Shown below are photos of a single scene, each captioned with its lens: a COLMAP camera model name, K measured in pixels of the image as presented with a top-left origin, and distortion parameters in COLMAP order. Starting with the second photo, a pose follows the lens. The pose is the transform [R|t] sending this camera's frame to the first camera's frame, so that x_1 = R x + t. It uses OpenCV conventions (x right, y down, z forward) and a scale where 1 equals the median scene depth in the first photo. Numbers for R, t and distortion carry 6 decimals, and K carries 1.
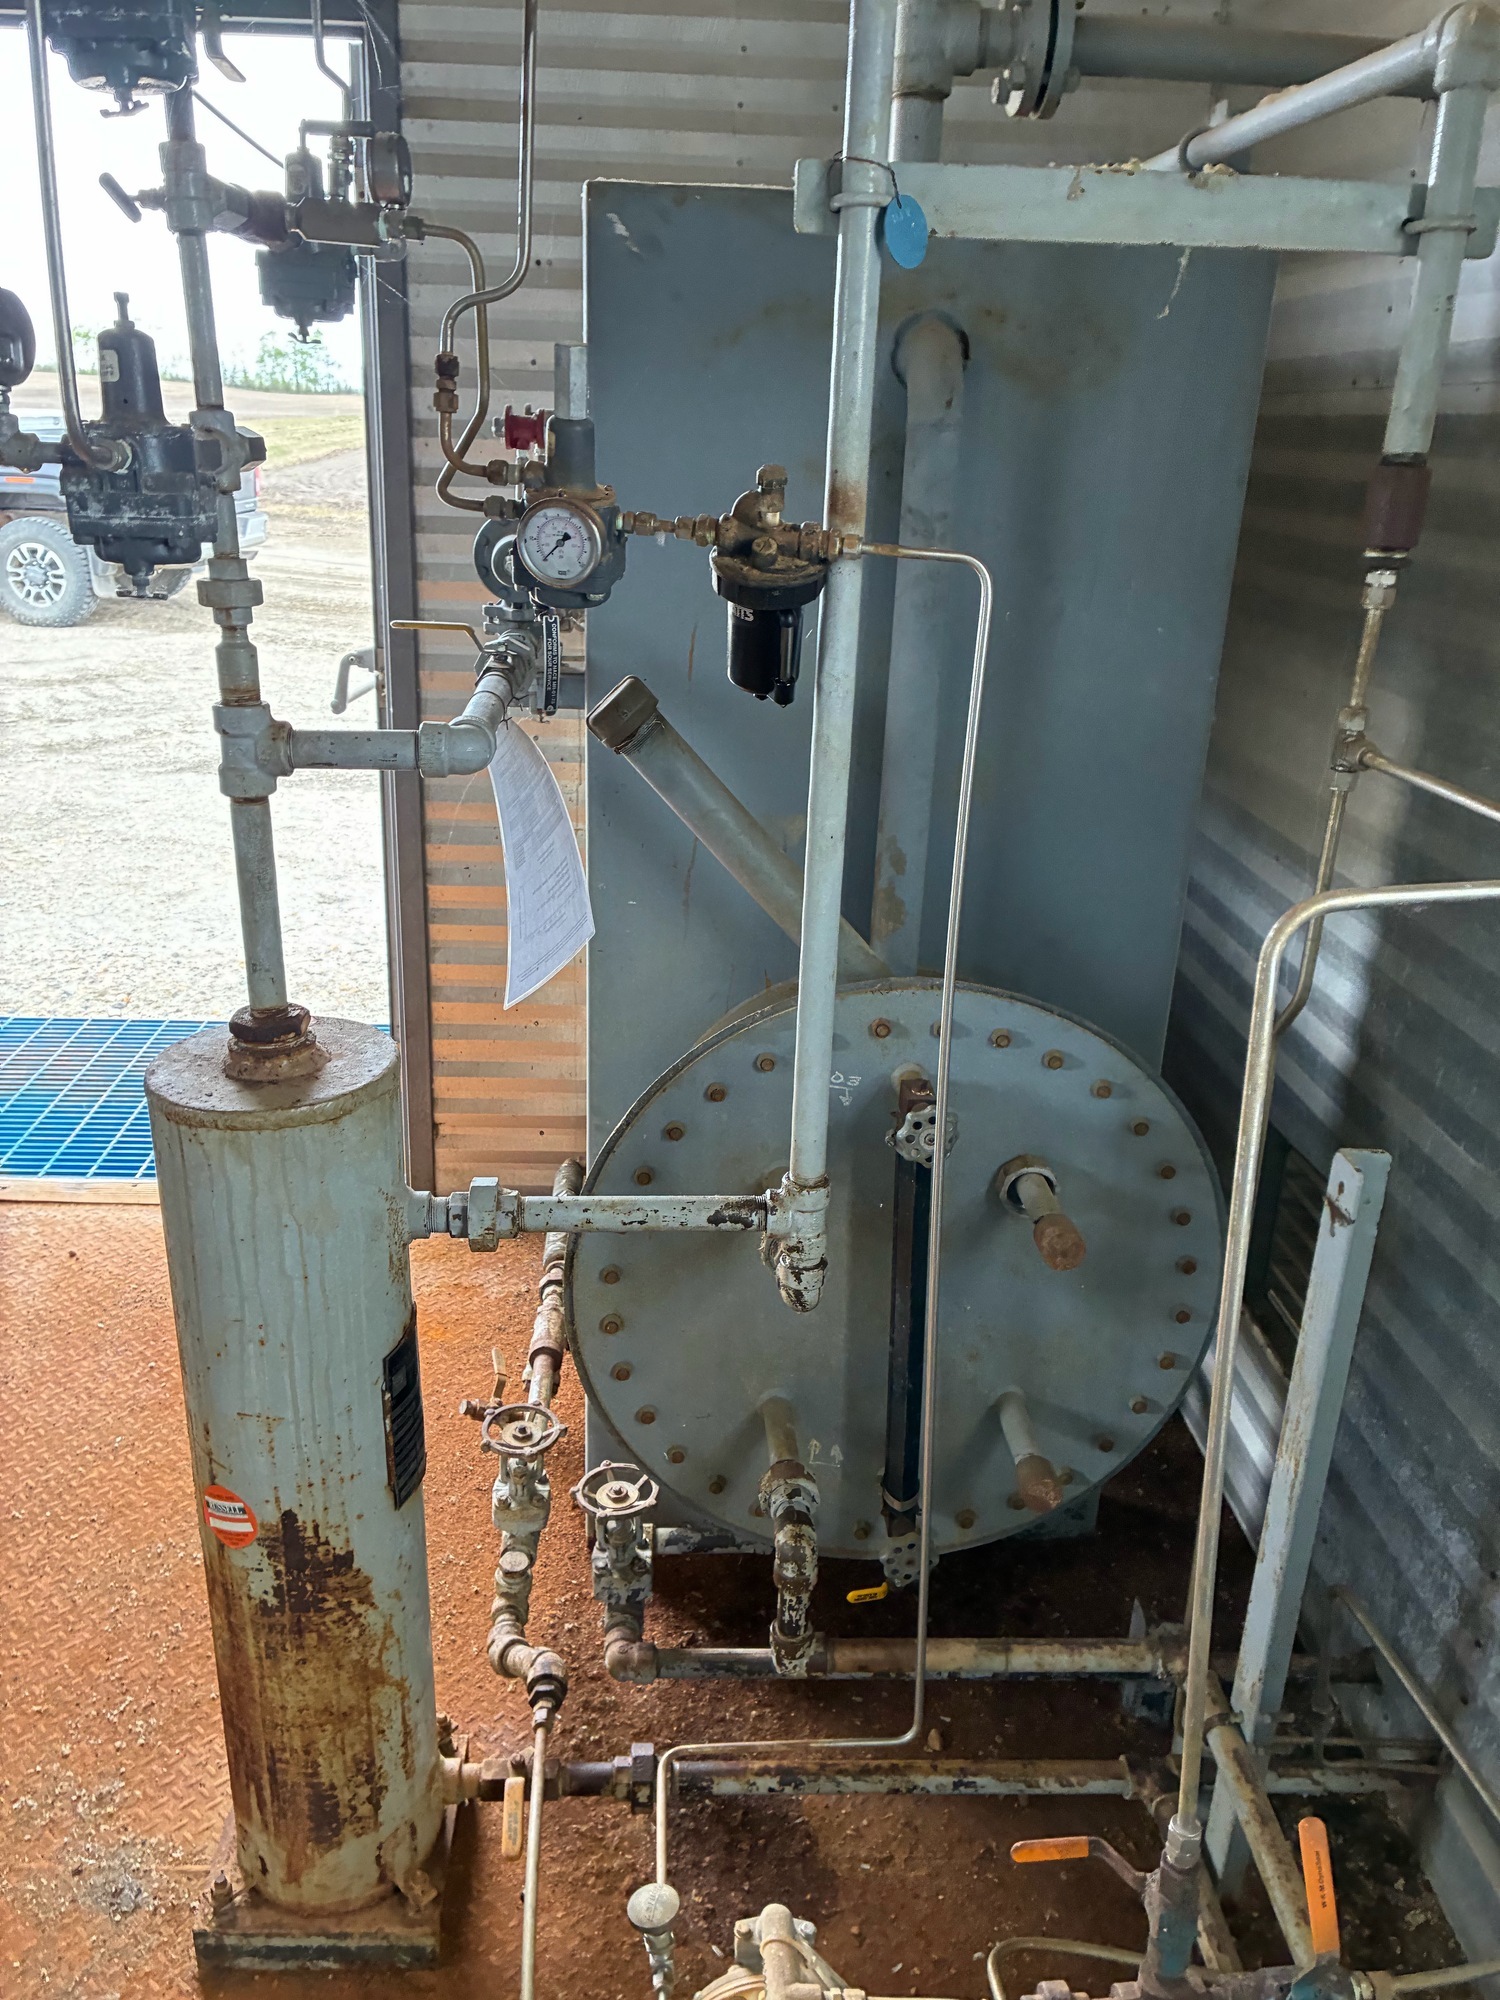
lens RADIAL K [[1522.3, 0, 713.1], [0, 1522.3, 997.9], [0, 0, 1]] dist [0.046252, -0.052809]
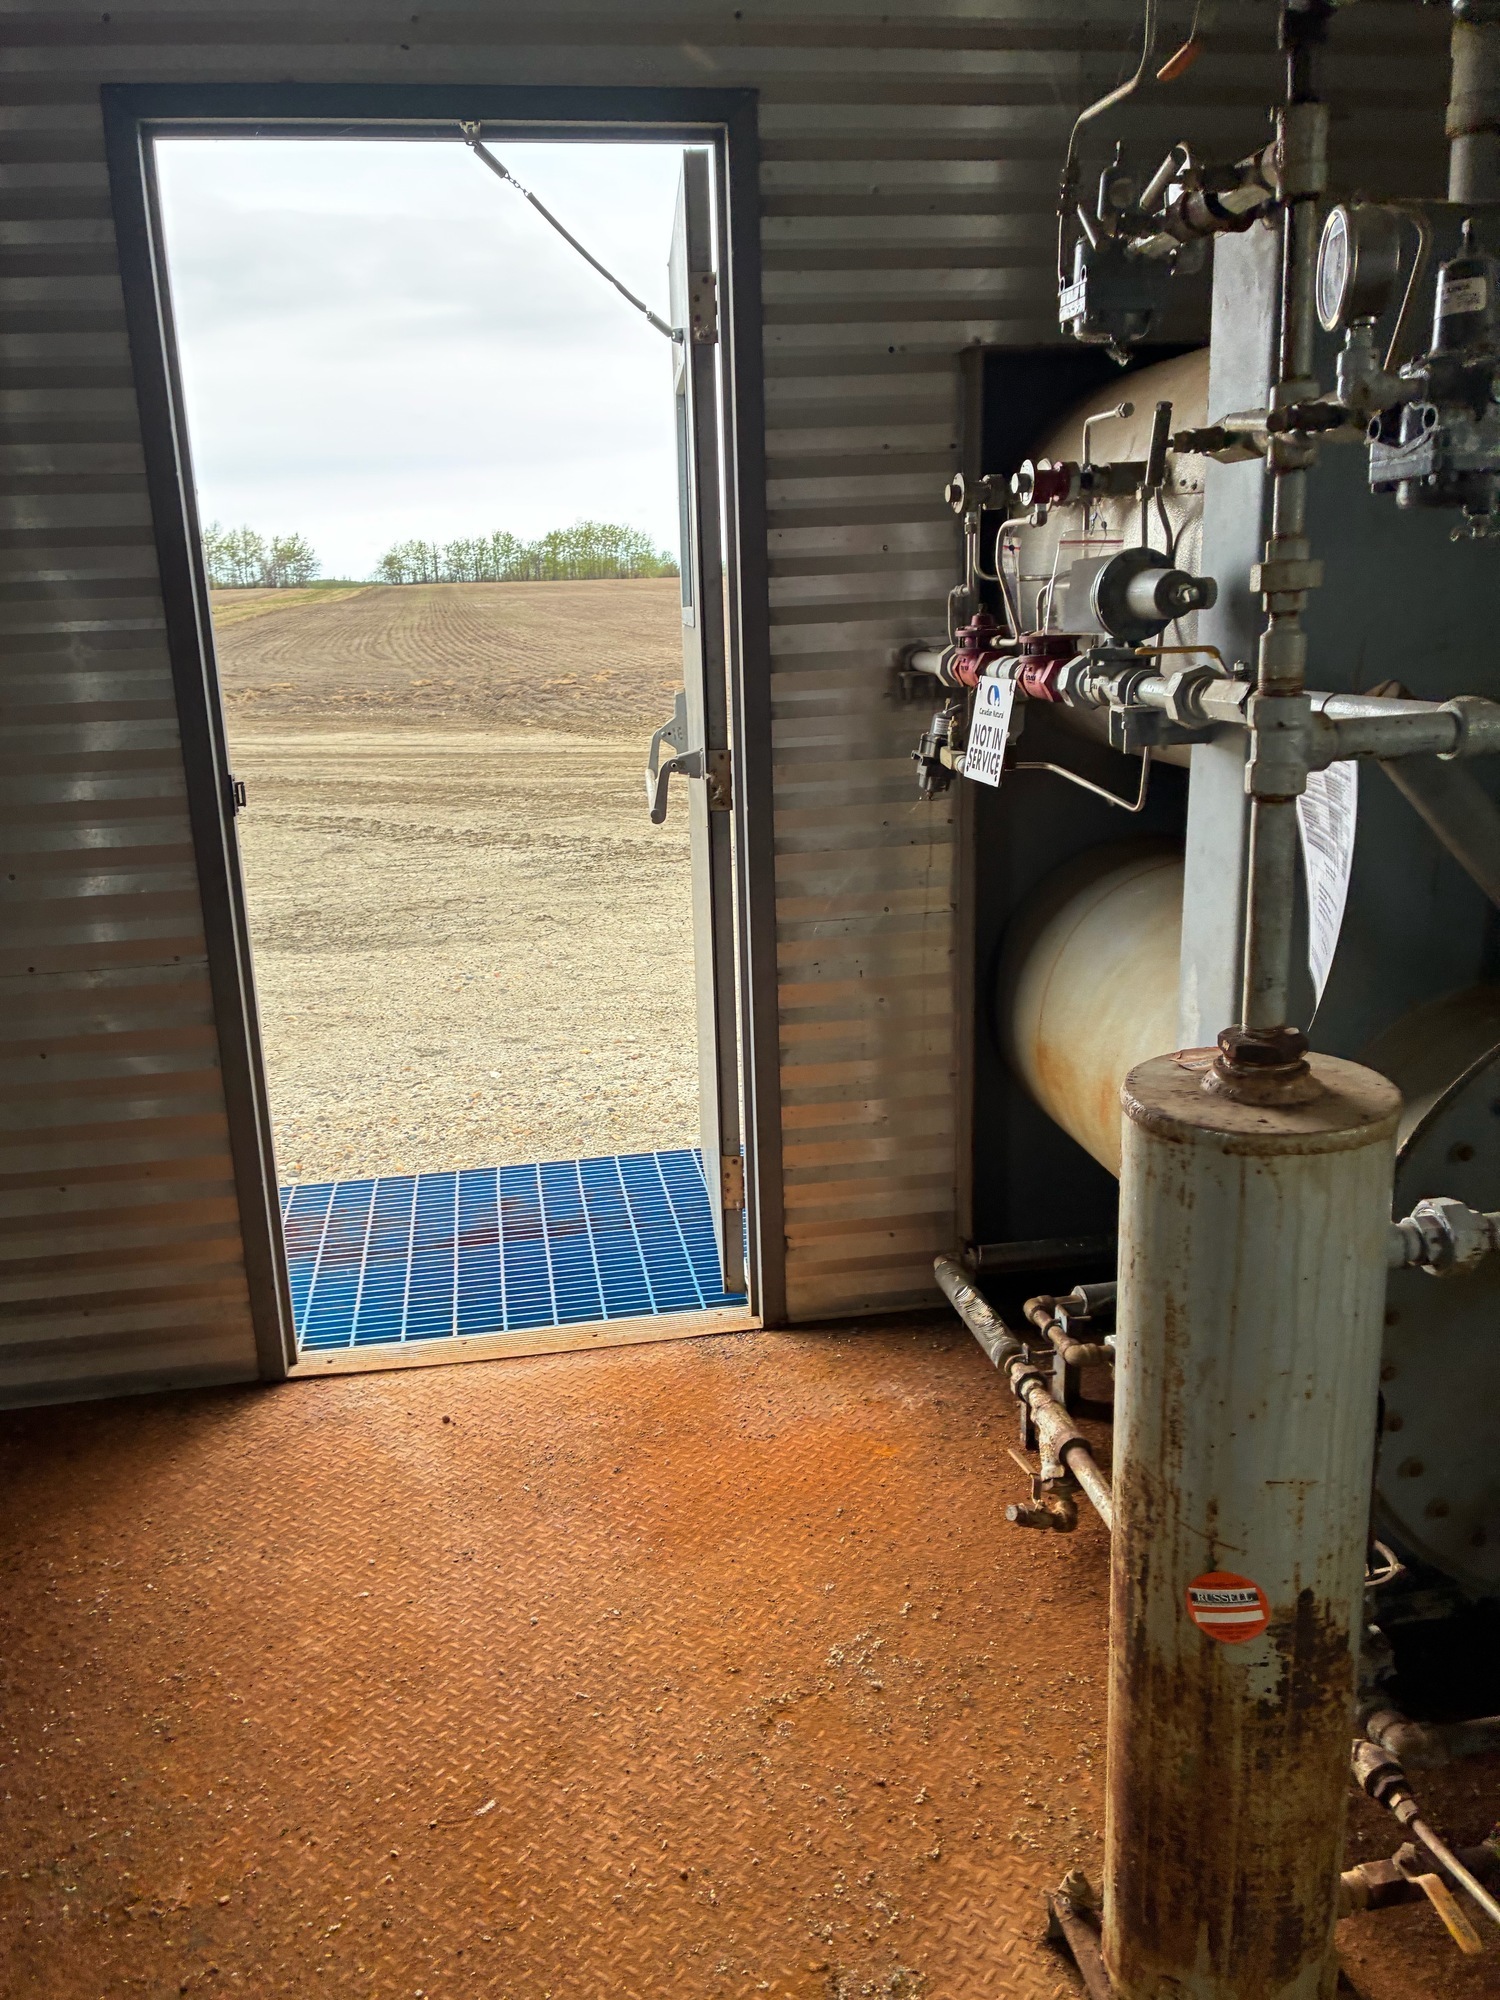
lens RADIAL K [[1522.3, 0, 736.1], [0, 1522.3, 1003.3], [0, 0, 1]] dist [0.046252, -0.052809]
pose [[0.990294, -0.102877, 0.093461, -0.630207], [0.110732, 0.990367, -0.083142, 0.029888], [-0.084007, 0.092684, 0.992145, 0.096391]]
